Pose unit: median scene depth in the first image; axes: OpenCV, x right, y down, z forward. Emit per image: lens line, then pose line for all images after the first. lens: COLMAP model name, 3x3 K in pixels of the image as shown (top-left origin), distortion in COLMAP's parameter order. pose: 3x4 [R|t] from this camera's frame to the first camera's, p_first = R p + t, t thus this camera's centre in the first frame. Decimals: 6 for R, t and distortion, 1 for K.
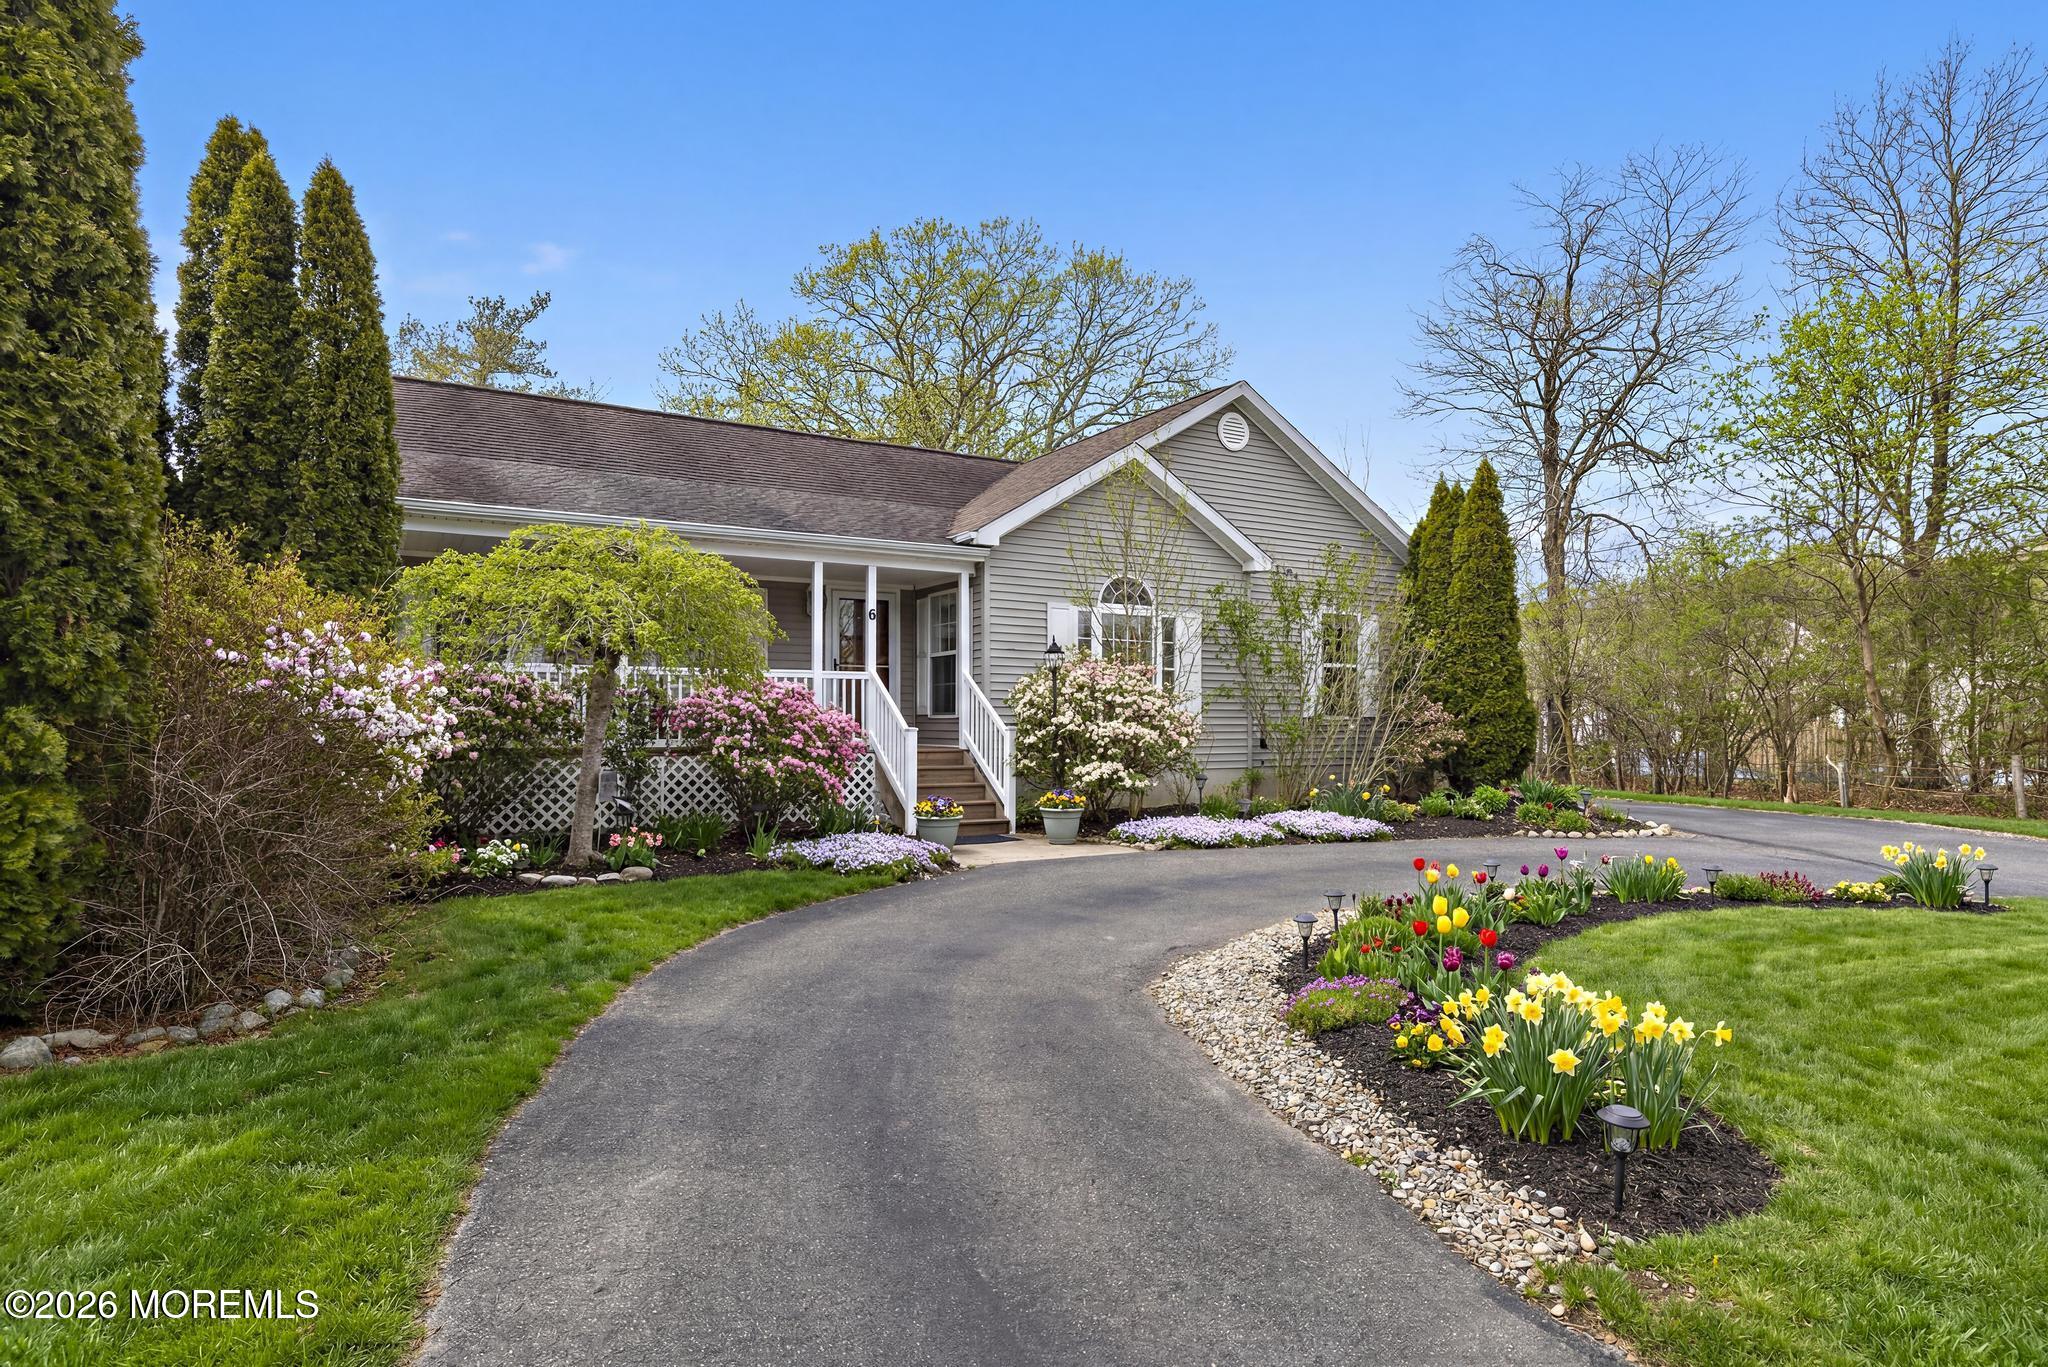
lens RADIAL K [[1151.5, 0, 1018.6], [0, 1151.5, 688.4], [0, 0, 1]] dist [-0.007194, 0.000368]
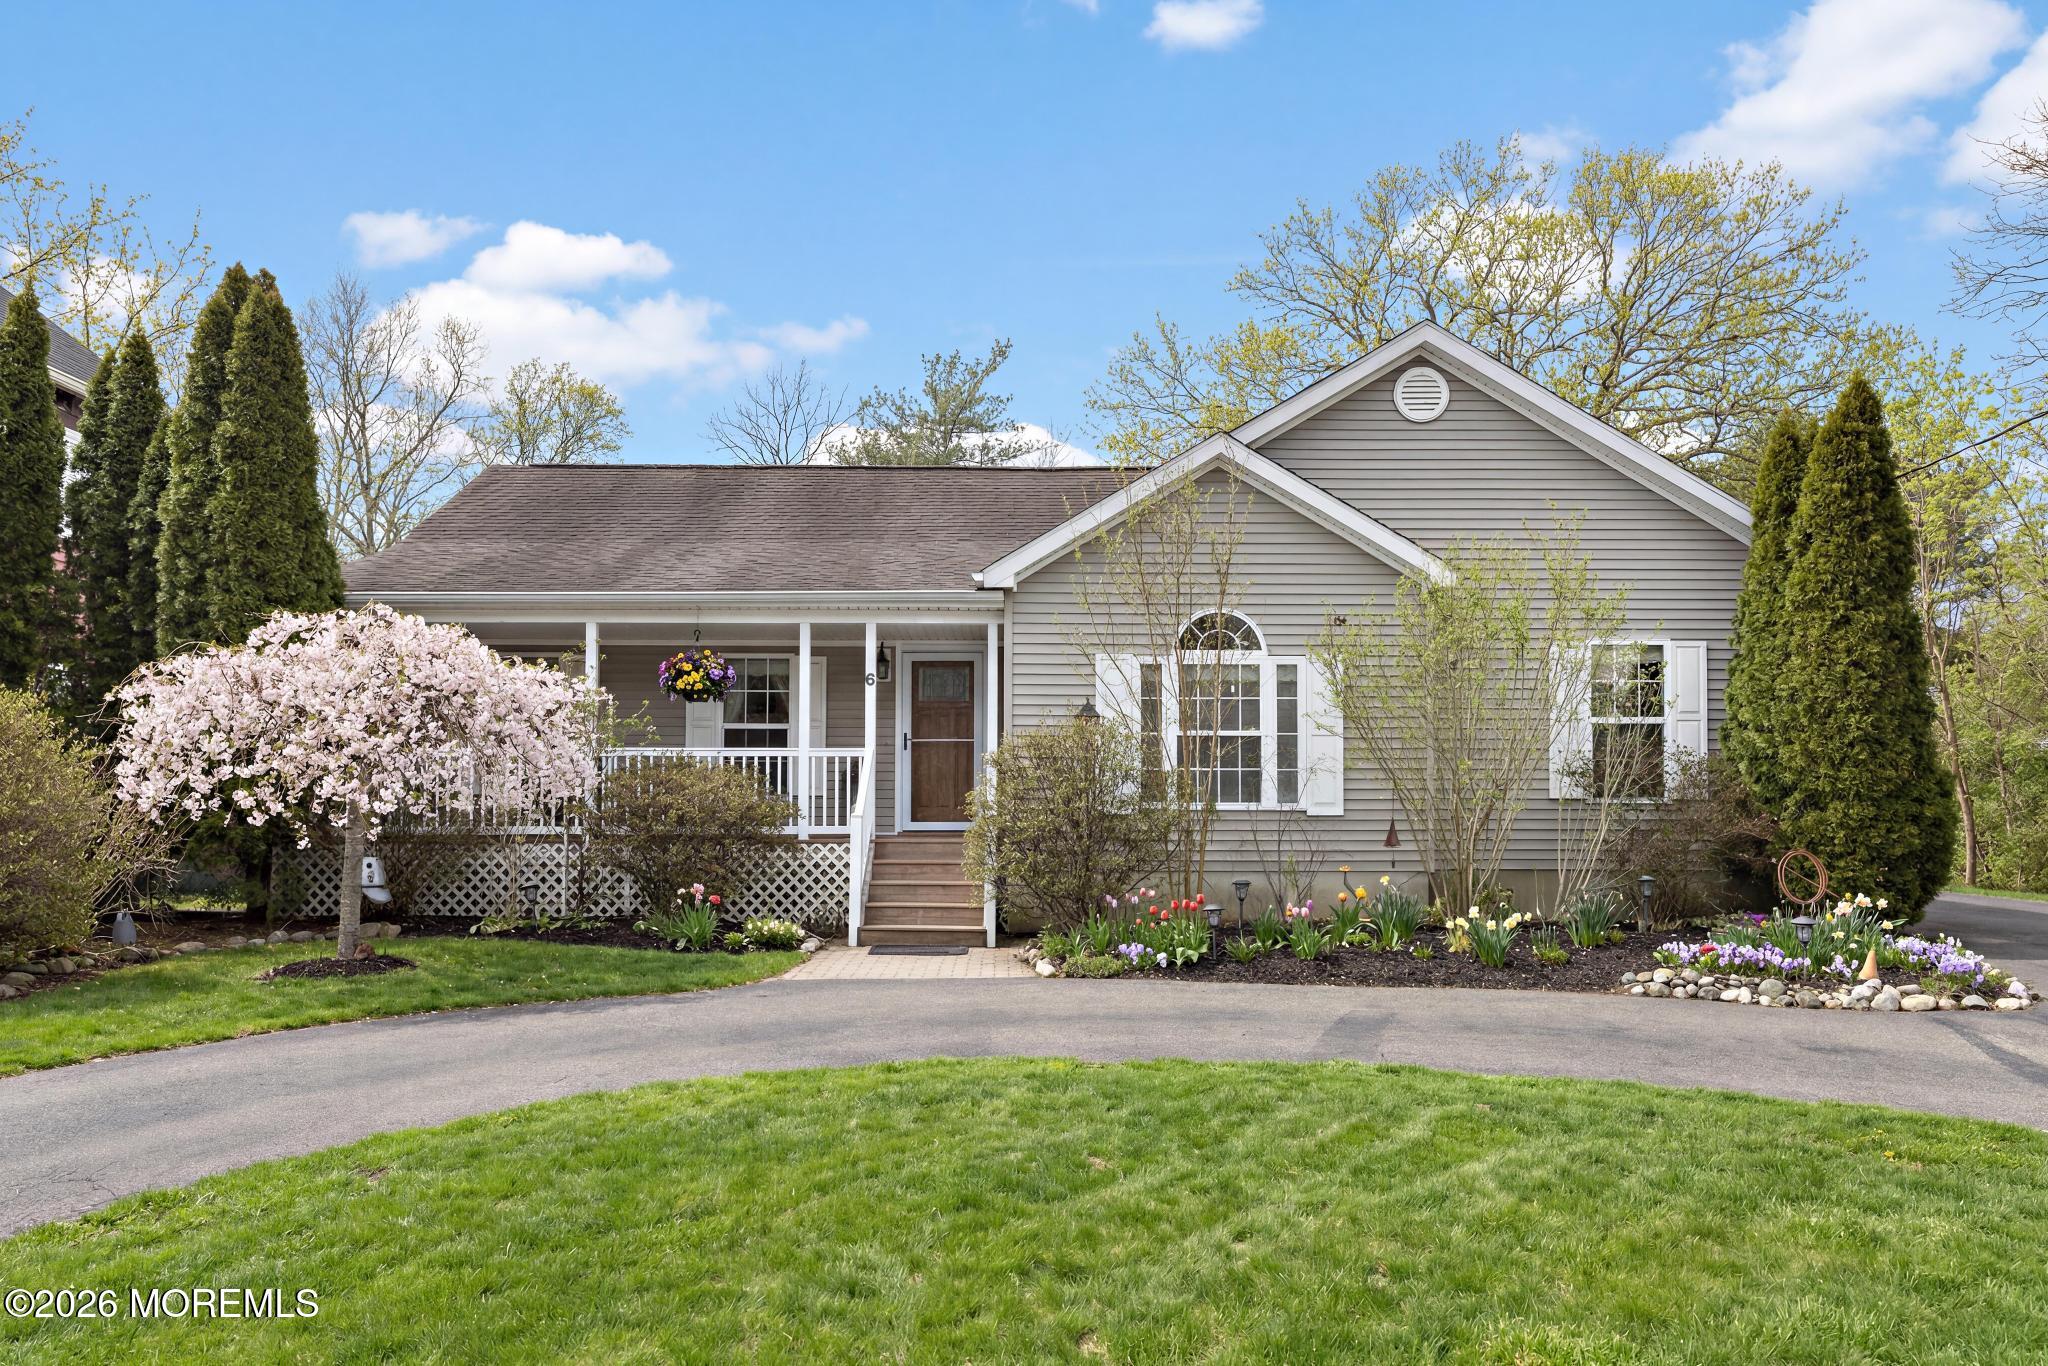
lens RADIAL K [[1479.6, 0, 1028.1], [0, 1479.6, 702.3], [0, 0, 1]] dist [0.002596, -0.004298]
pose [[0.855975, -0.043755, -0.515162, 0.487395], [0.012630, 0.997885, -0.063770, 0.020656], [0.516863, 0.048079, 0.854717, 0.126584]]
